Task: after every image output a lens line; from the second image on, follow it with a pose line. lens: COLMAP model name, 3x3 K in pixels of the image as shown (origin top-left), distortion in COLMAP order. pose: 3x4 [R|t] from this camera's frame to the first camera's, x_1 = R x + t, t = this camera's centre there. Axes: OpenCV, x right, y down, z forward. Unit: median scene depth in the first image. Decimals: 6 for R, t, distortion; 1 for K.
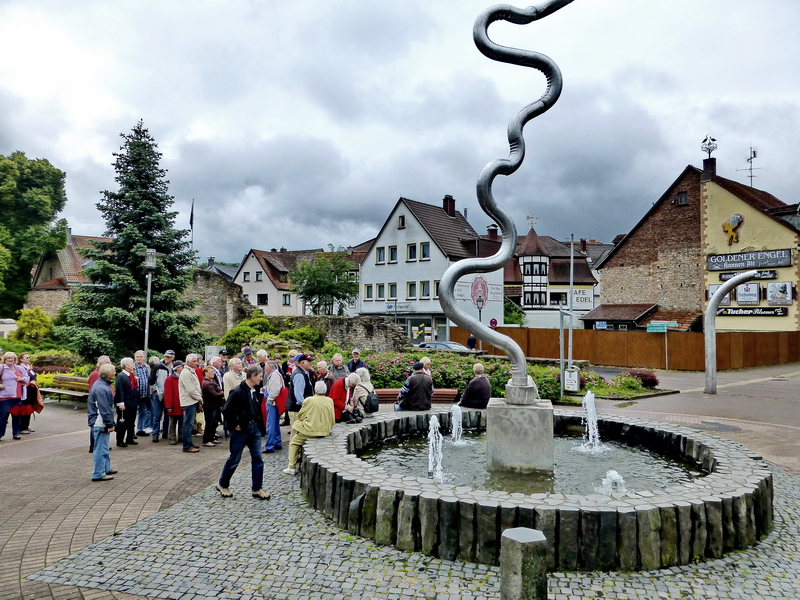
lens RADIAL K [[598.5, 0, 396.8], [0, 598.5, 297.5], [0, 0, 1]] dist [0.080447, 0.006316]
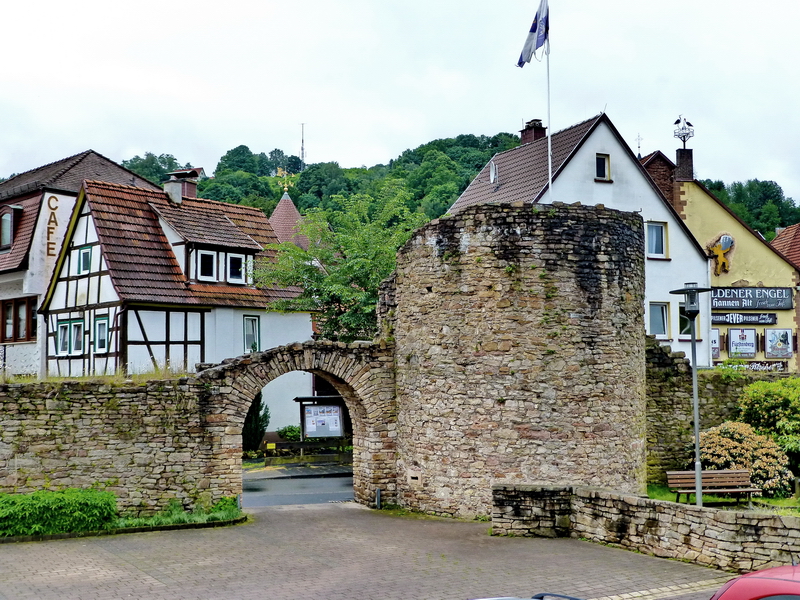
lens RADIAL K [[1152.3, 0, 400.1], [0, 1152.3, 301.4], [0, 0, 1]] dist [0.015248, 0.000000]
pose [[0.384541, 0.053619, 0.921549, -0.884803], [-0.015164, 0.998544, -0.051771, 0.022552], [-0.922983, 0.005934, 0.384794, 0.853112]]
